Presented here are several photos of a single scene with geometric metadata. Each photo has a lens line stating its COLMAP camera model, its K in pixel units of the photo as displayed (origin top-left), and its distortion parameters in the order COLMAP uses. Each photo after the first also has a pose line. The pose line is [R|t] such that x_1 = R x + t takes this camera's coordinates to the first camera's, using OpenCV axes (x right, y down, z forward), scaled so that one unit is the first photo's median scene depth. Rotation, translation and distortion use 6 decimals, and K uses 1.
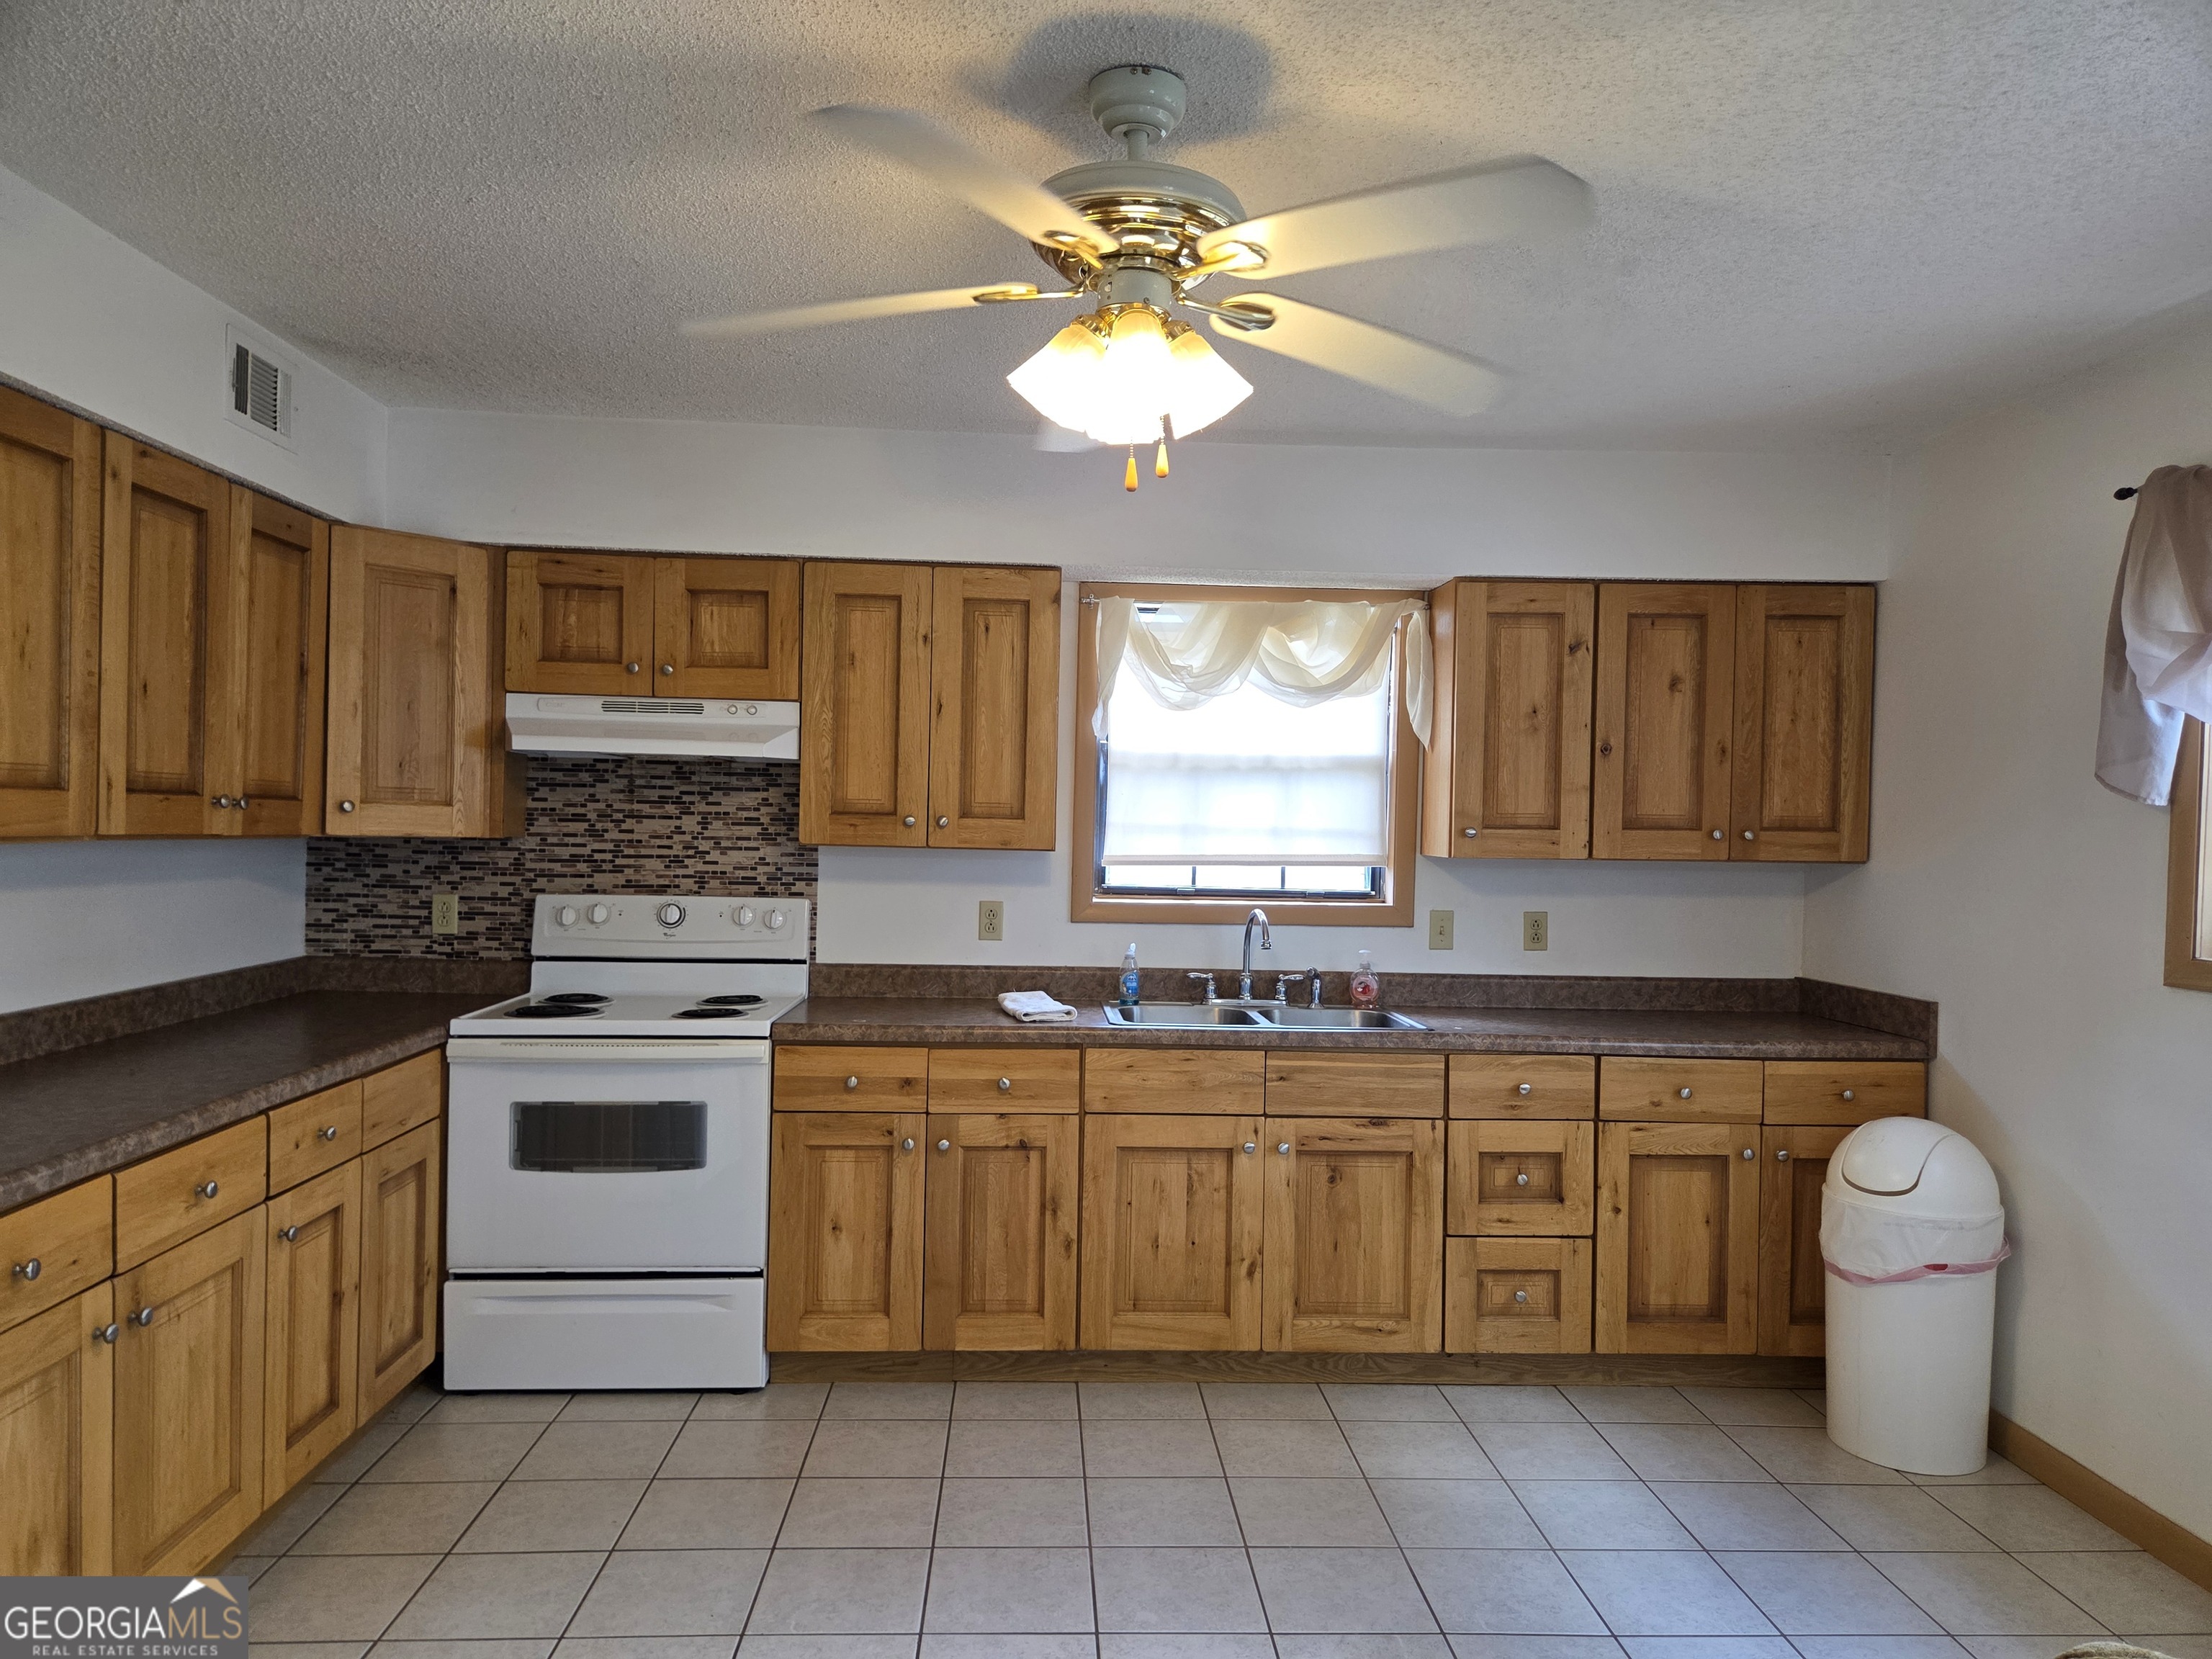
lens RADIAL K [[1474.7, 0, 1083.4], [0, 1474.7, 851.3], [0, 0, 1]] dist [0.070945, -0.059863]
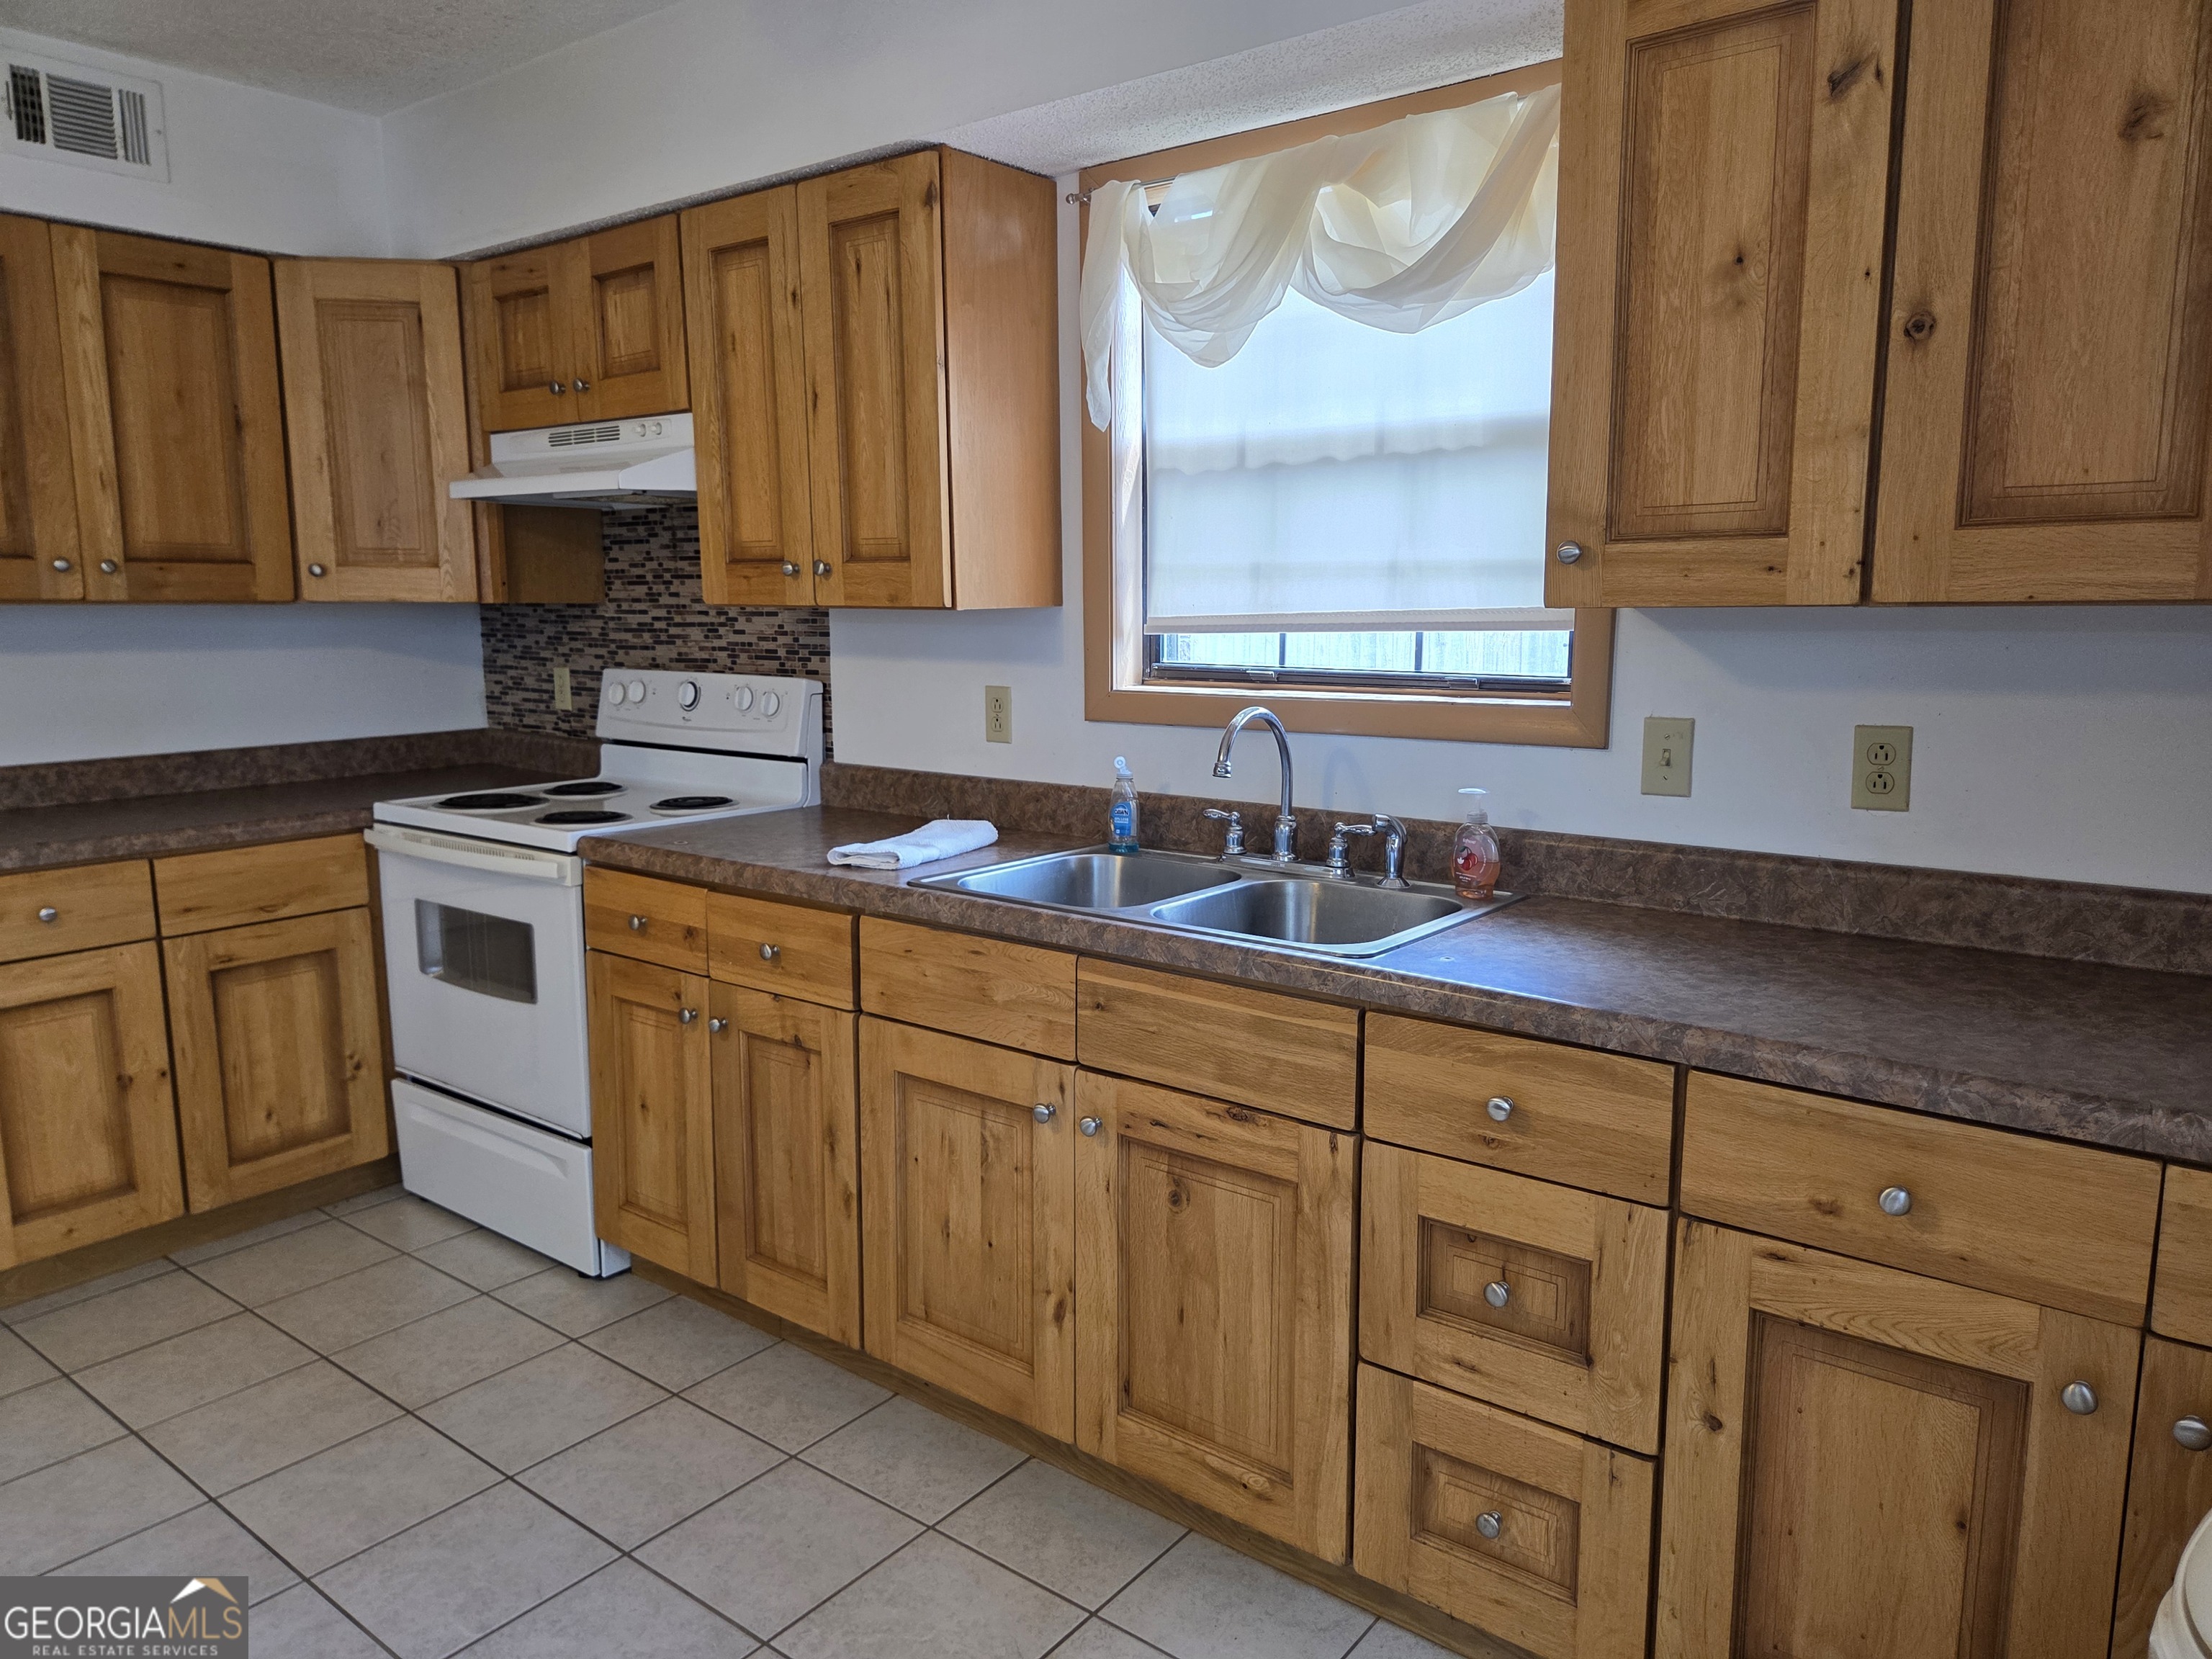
lens RADIAL K [[1474.7, 0, 1098.6], [0, 1474.7, 826.0], [0, 0, 1]] dist [0.070945, -0.059863]
pose [[0.761331, 0.076860, -0.643791, 0.487076], [0.006609, 0.991977, 0.126244, 0.013596], [0.648329, -0.100369, 0.754715, 0.573625]]
